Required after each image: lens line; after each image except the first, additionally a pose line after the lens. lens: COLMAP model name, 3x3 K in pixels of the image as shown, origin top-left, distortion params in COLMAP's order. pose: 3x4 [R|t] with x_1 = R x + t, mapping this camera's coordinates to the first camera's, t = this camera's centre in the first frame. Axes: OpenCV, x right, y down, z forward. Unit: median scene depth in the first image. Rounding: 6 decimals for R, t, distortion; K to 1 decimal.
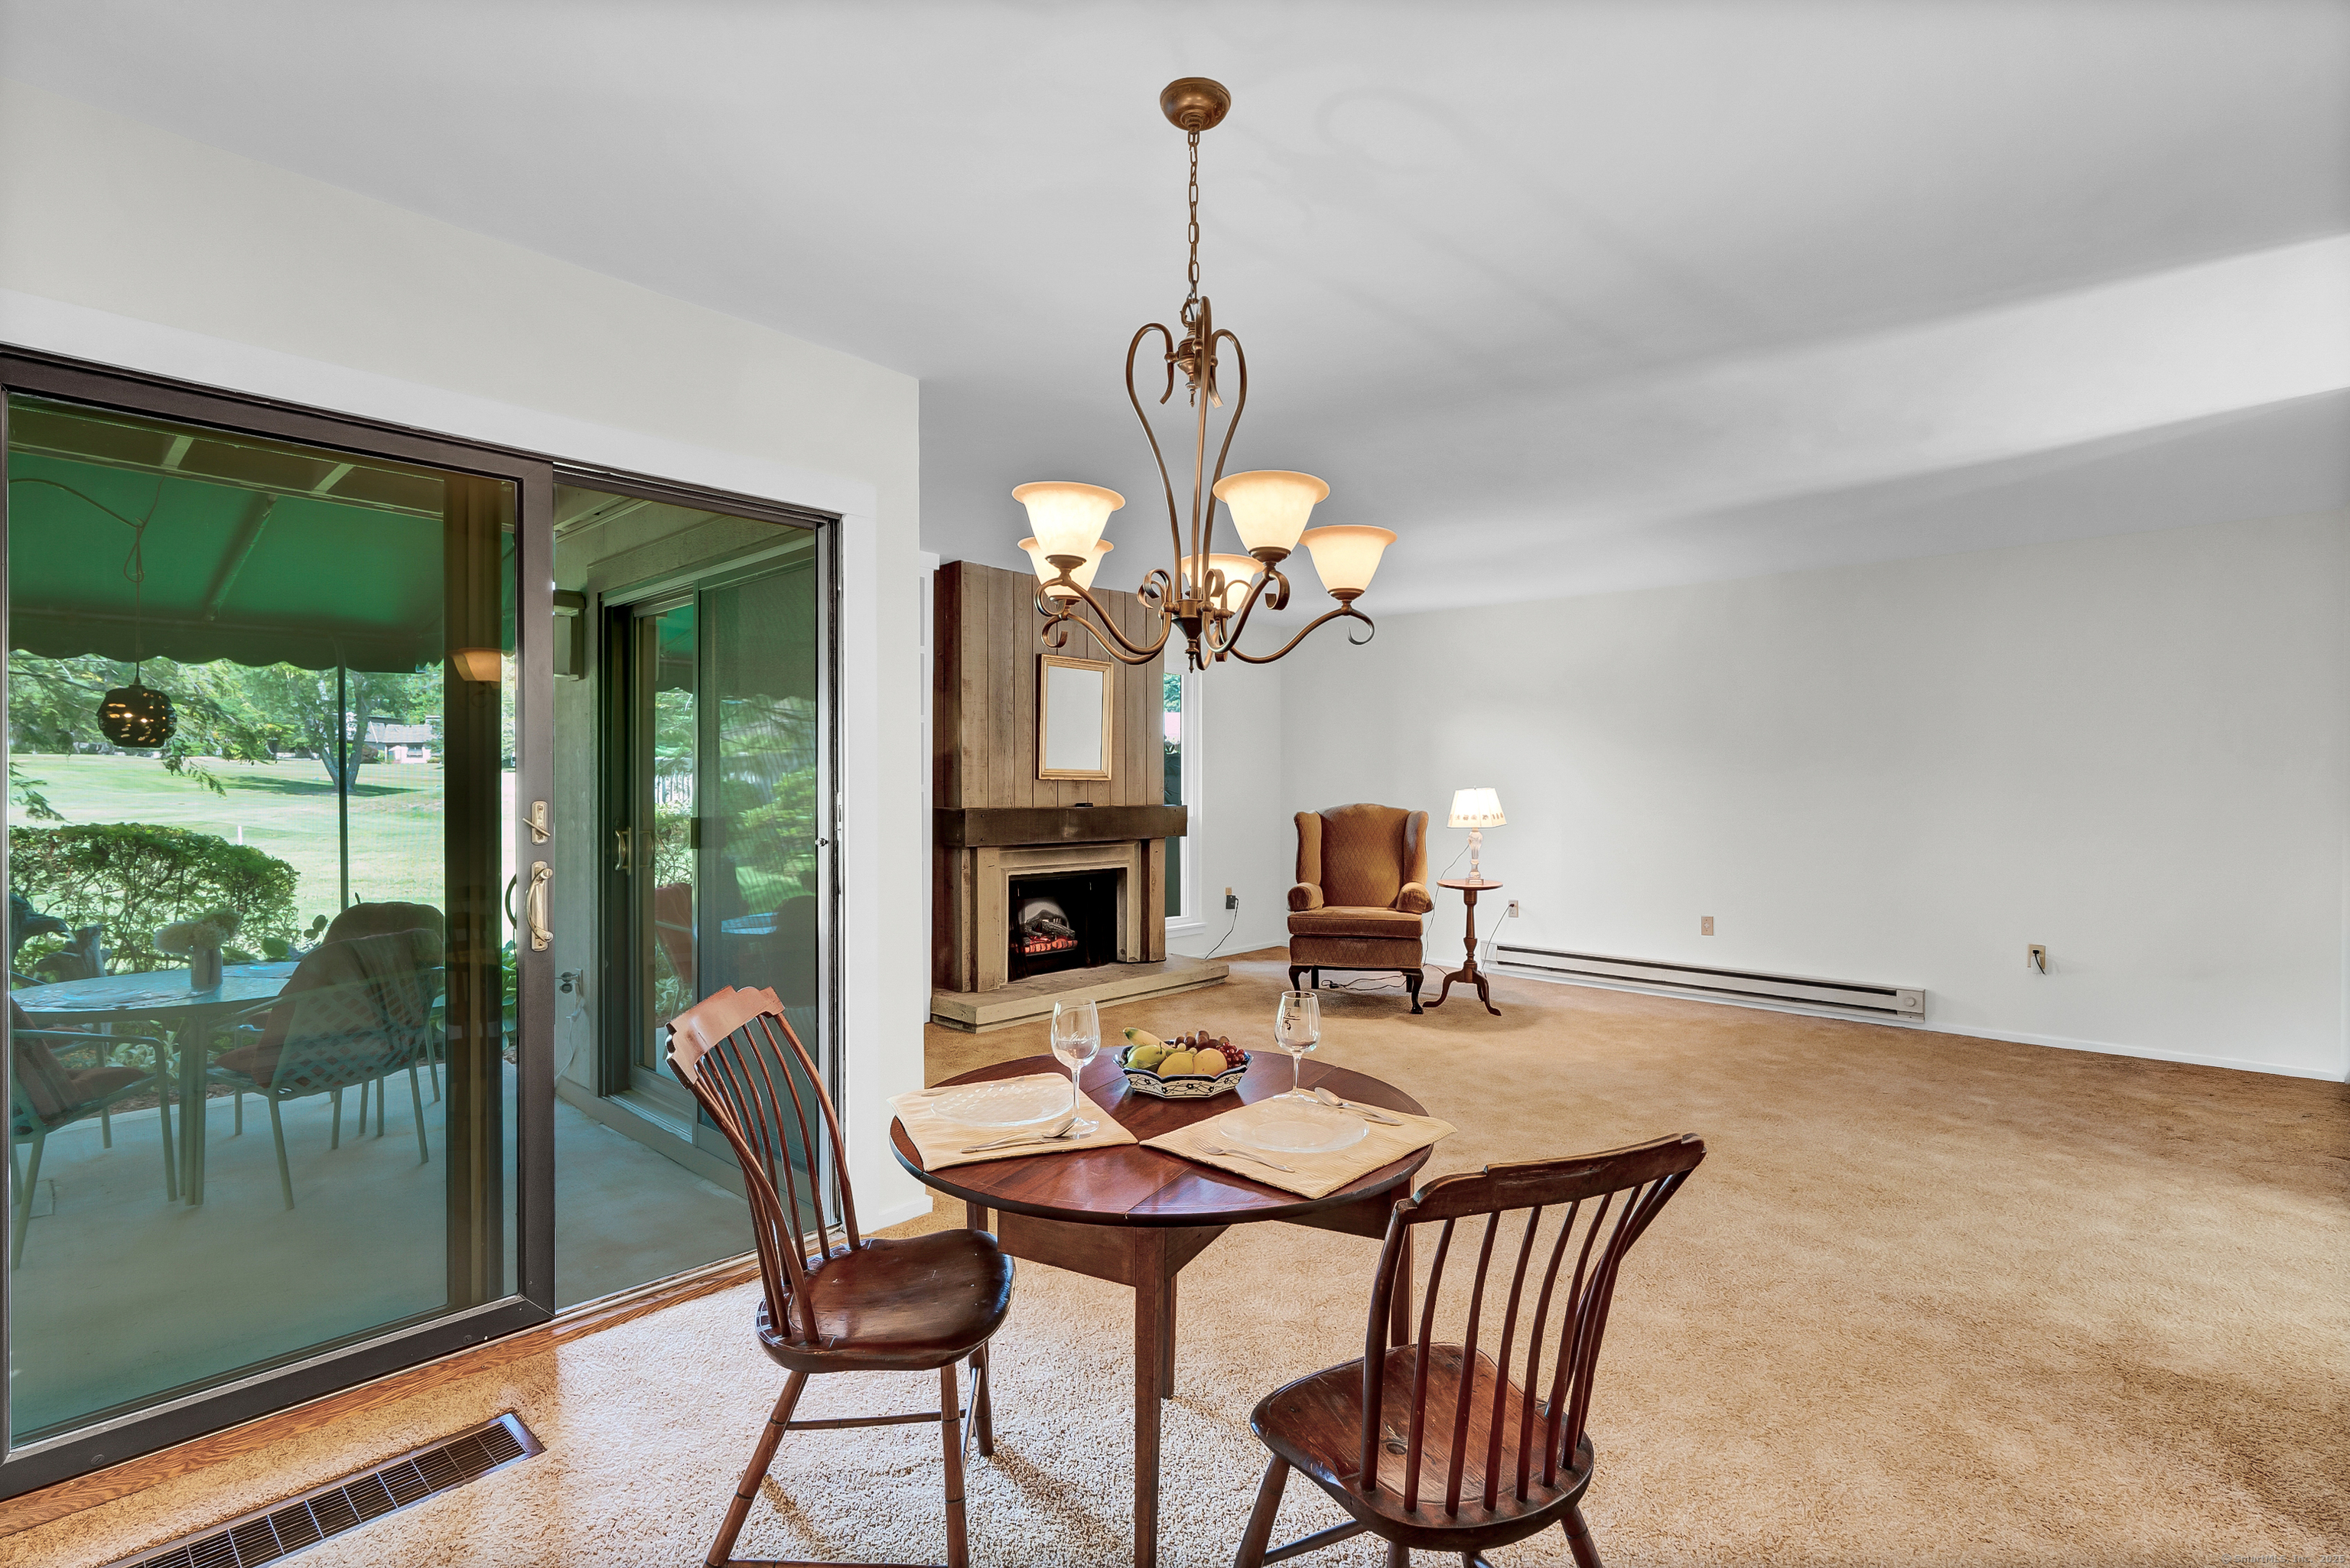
lens RADIAL K [[1100.6, 0, 1187.3], [0, 1100.6, 783.9], [0, 0, 1]] dist [0.000162, 0.000336]
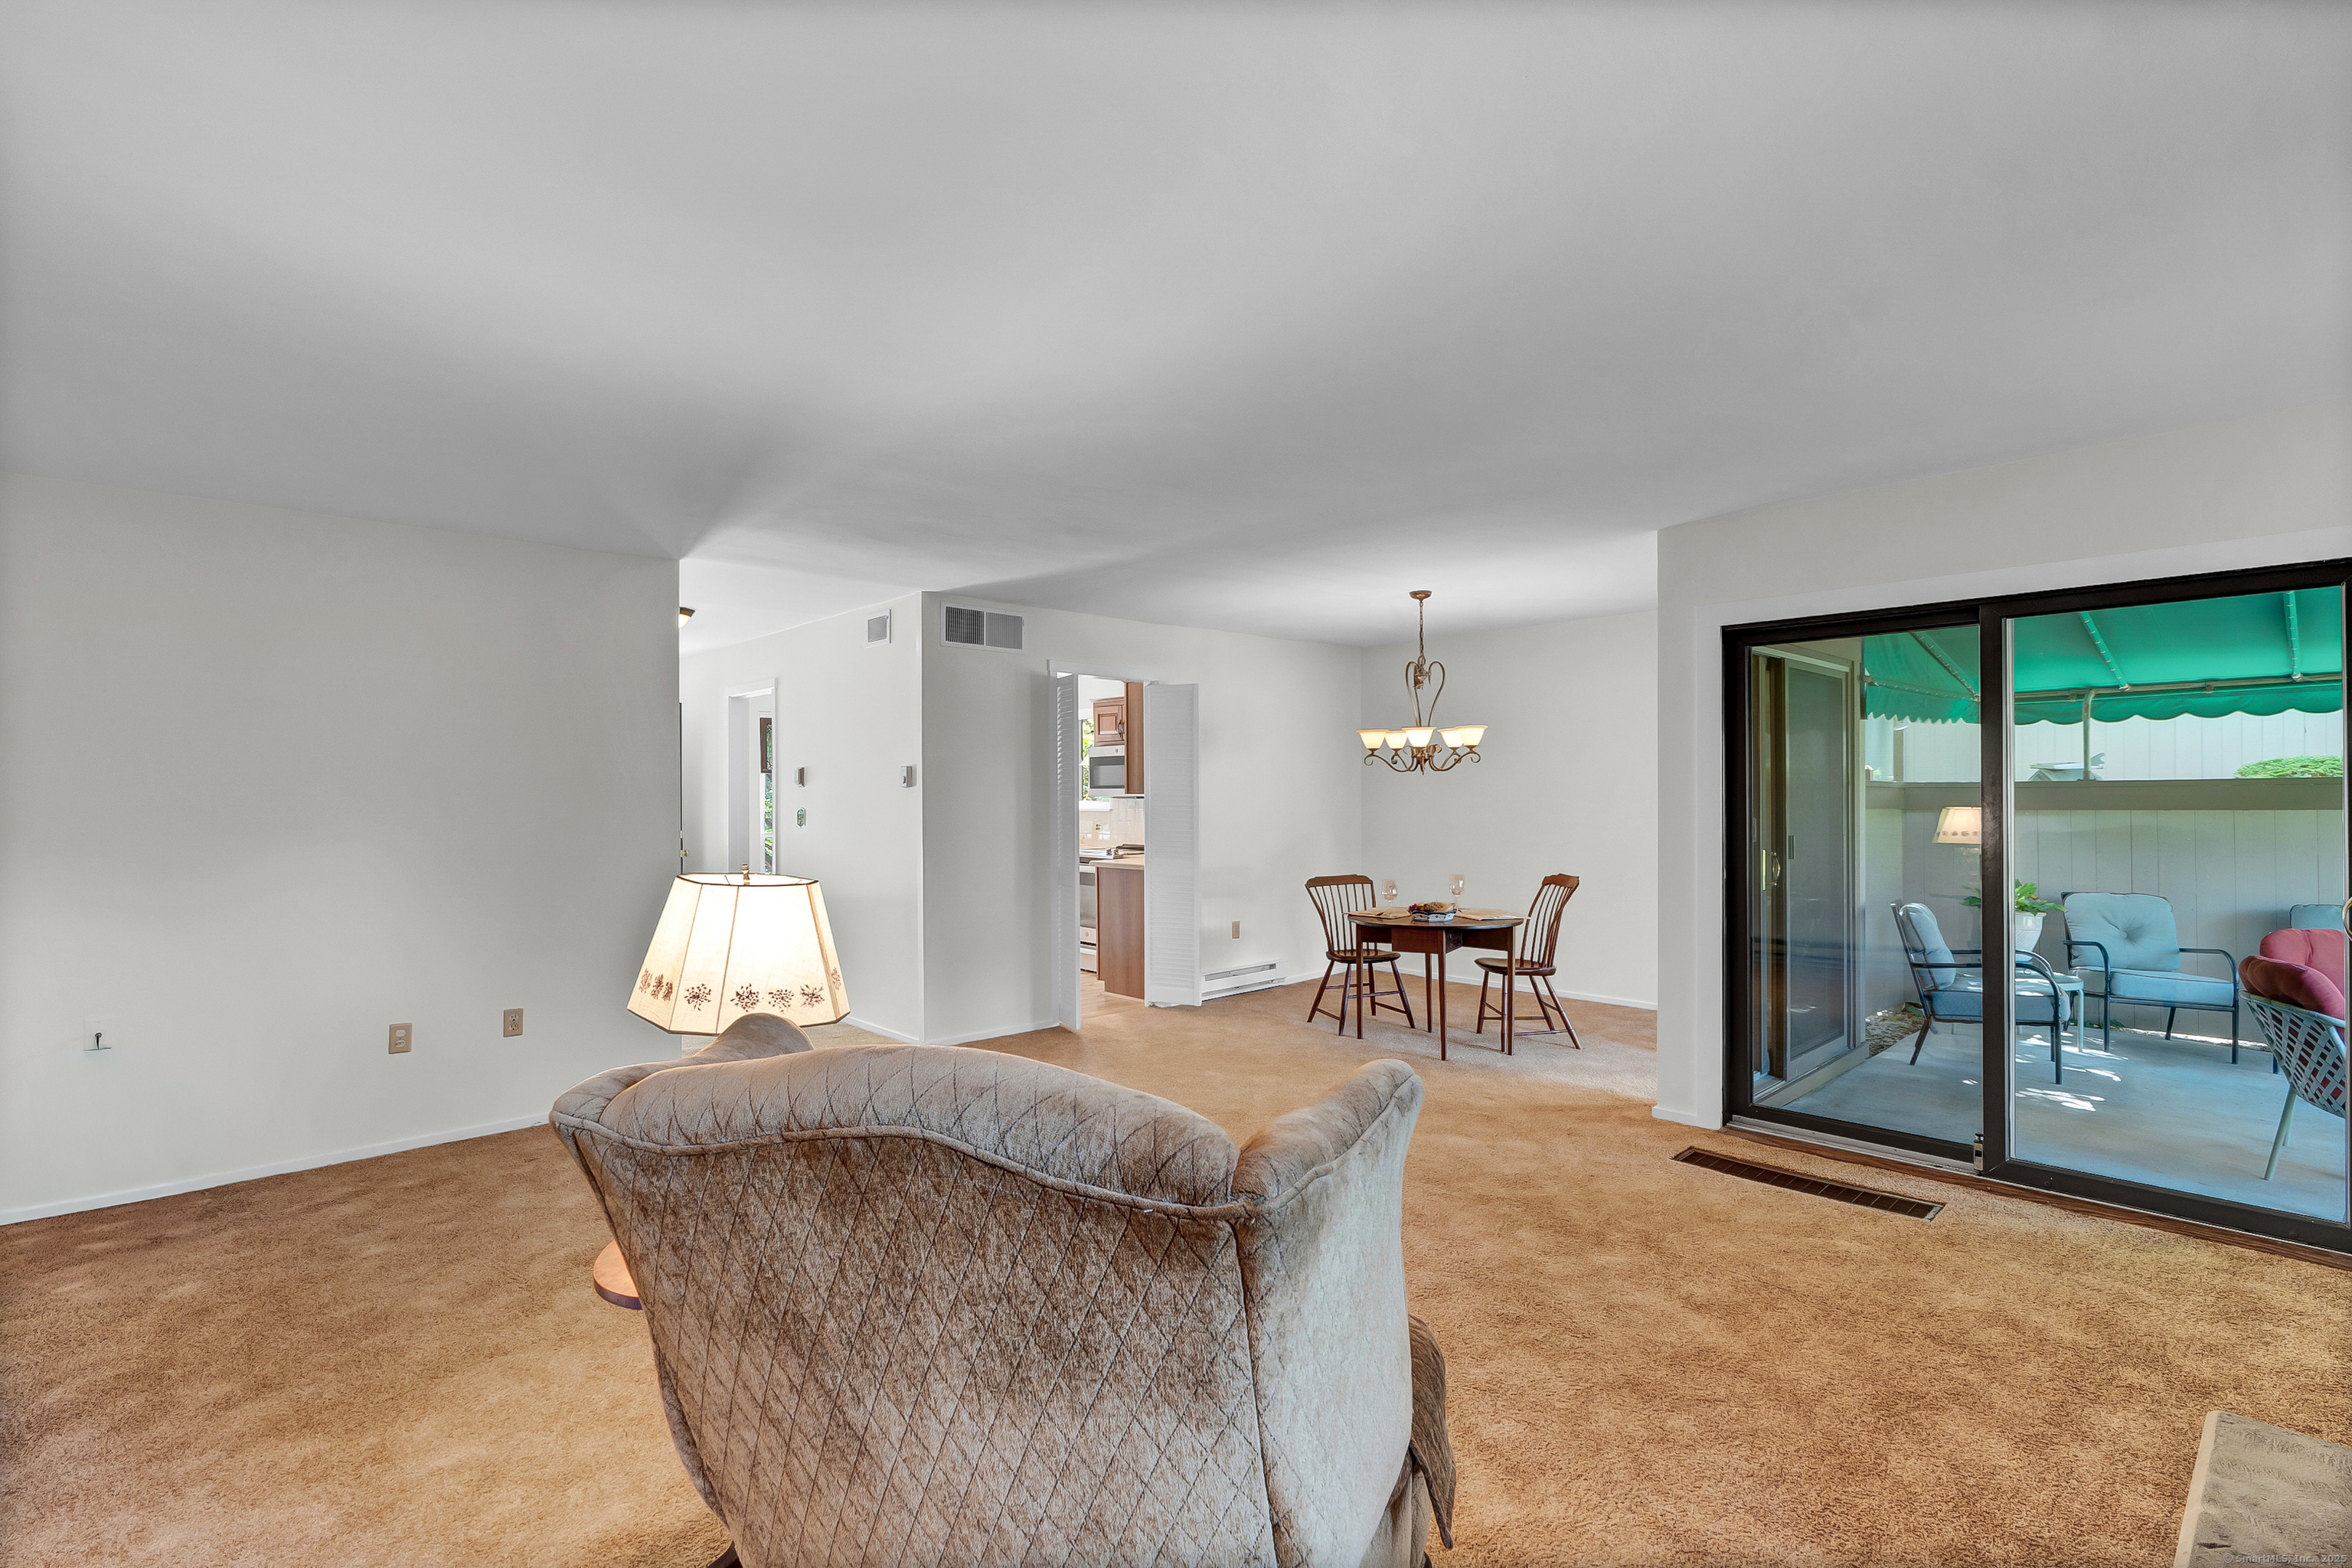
lens RADIAL K [[1082.3, 0, 1184.5], [0, 1082.3, 797.4], [0, 0, 1]] dist [-0.000281, 0.000390]
pose [[-0.996439, 0.005217, 0.084152, 0.140443], [0.005644, 0.999972, 0.004839, -0.018275], [-0.084124, 0.005297, -0.996441, 1.379041]]
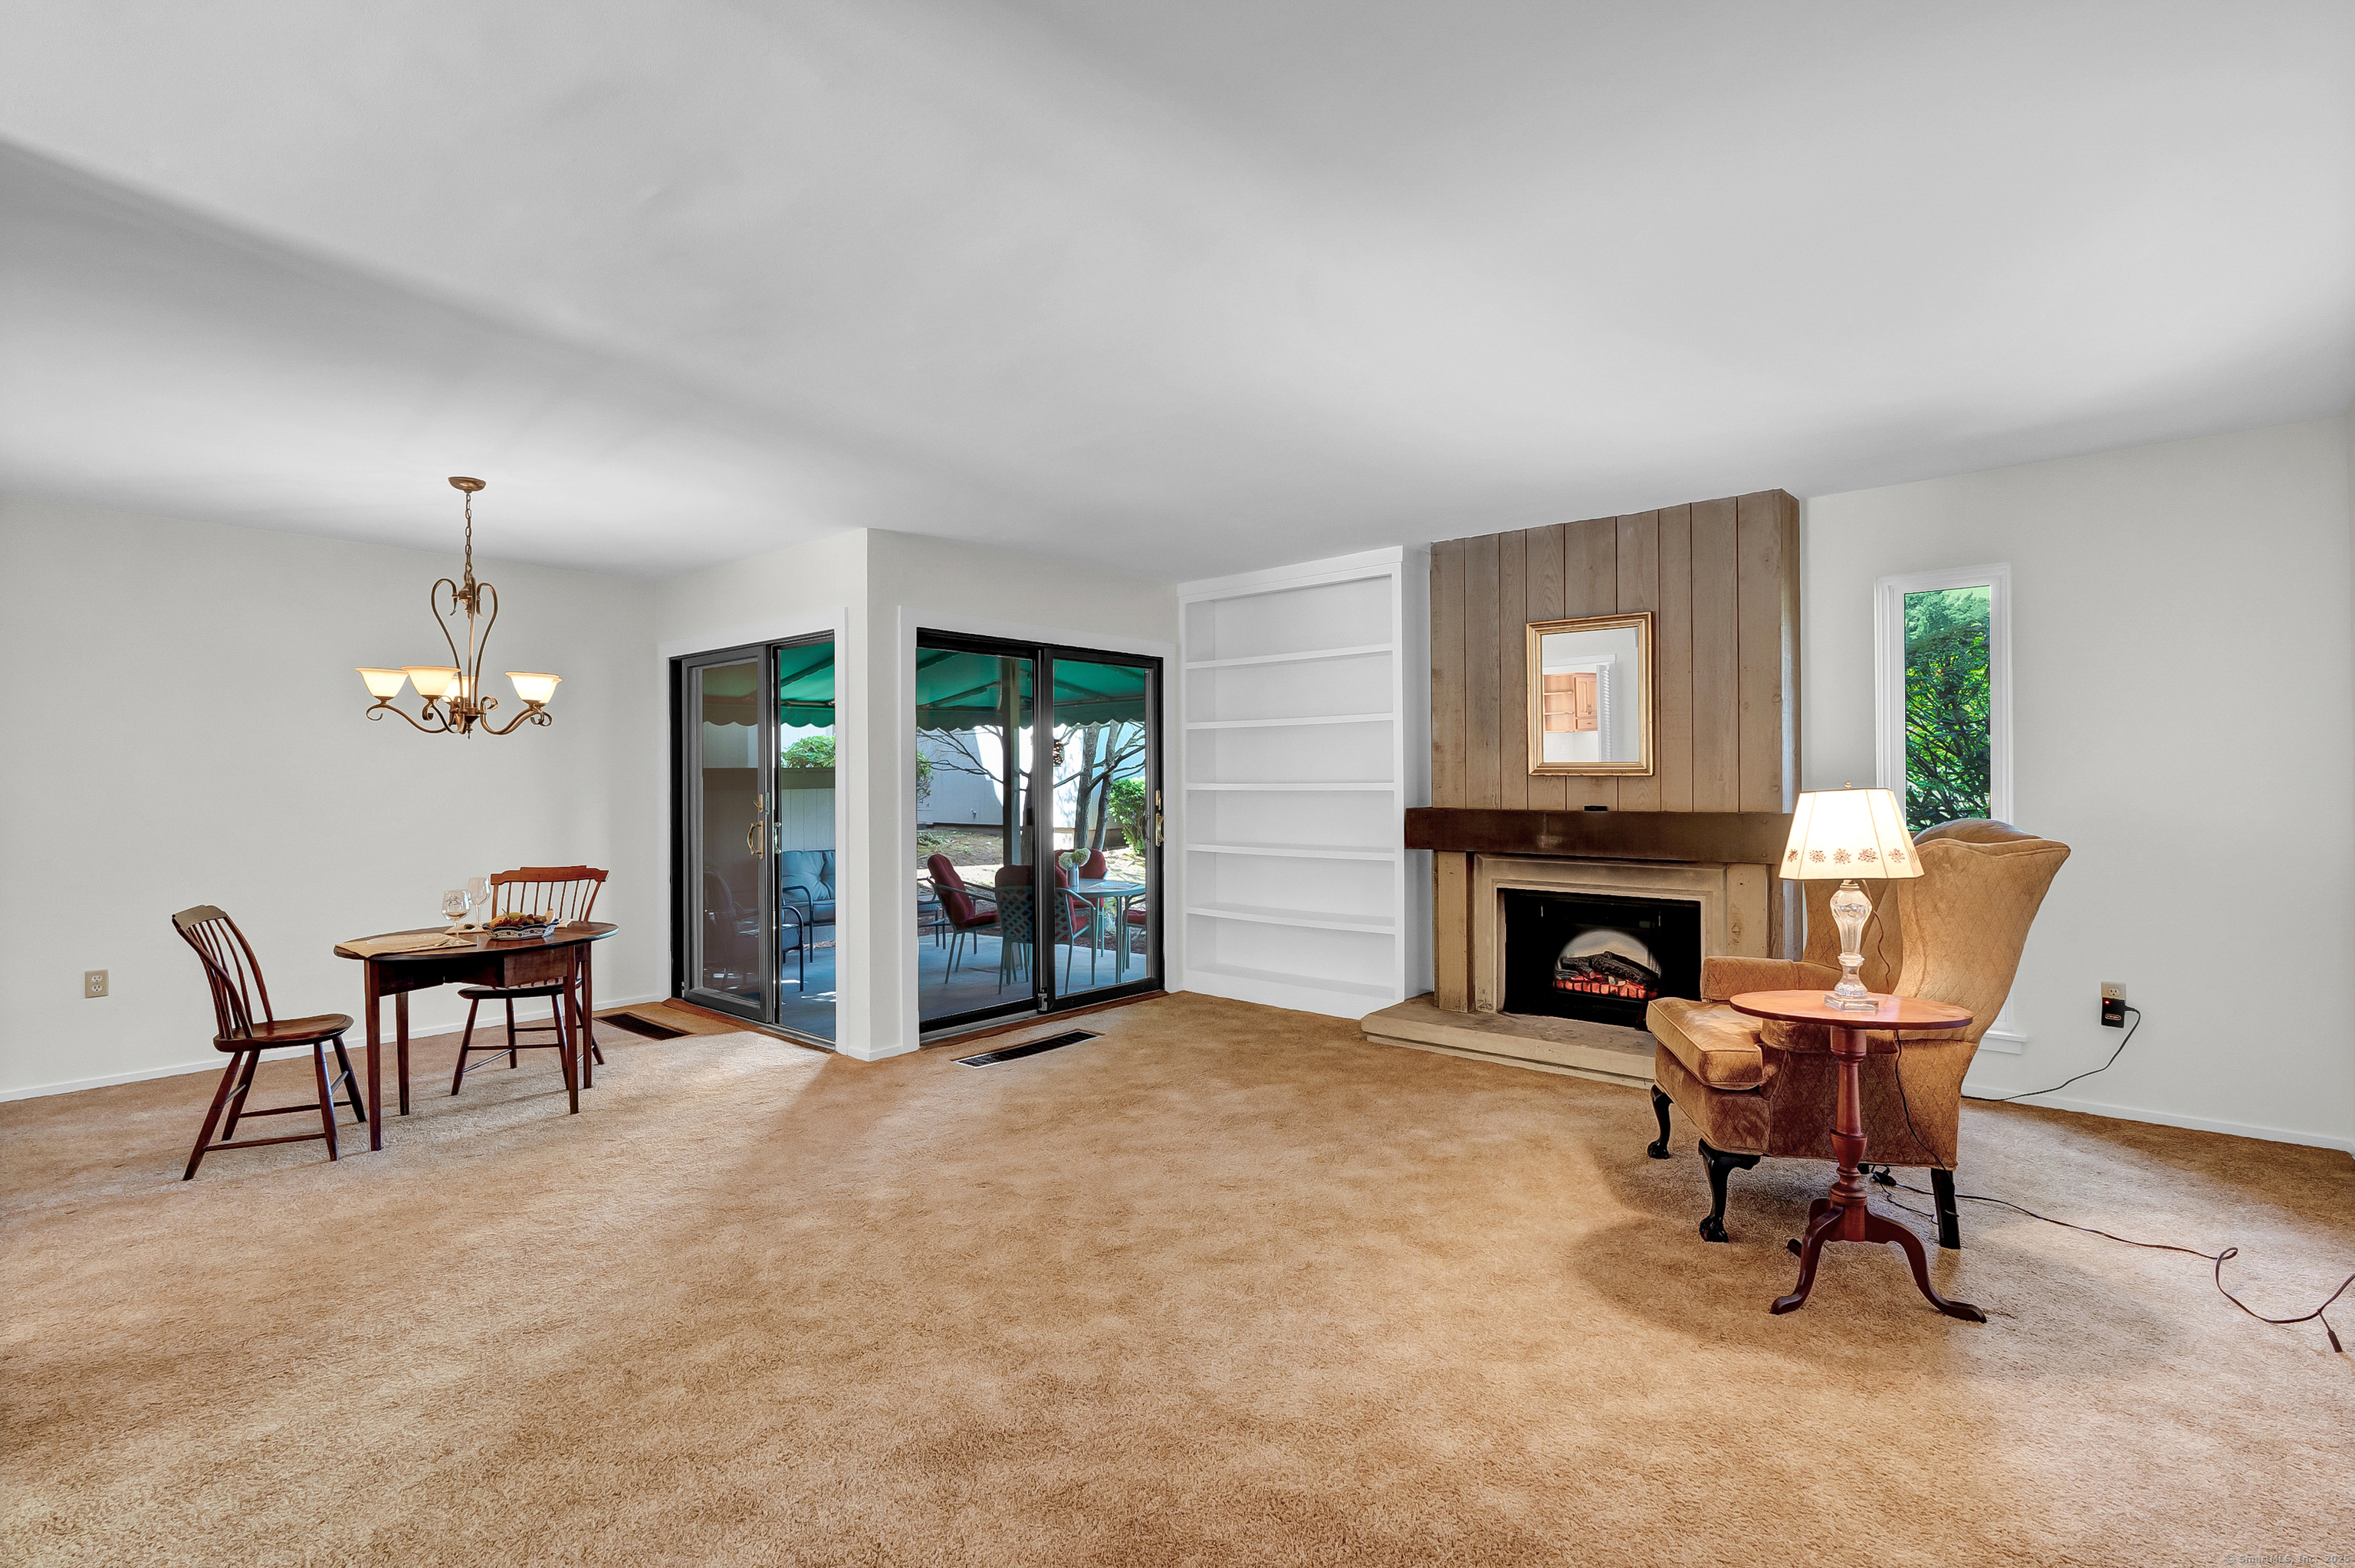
lens RADIAL K [[1091.8, 0, 1183.2], [0, 1091.8, 778.5], [0, 0, 1]] dist [-0.004836, 0.001213]
pose [[0.023040, -0.005221, -0.999721, 0.744986], [0.006663, 0.999965, -0.005068, 0.000505], [0.999712, -0.006545, 0.023074, 0.797809]]
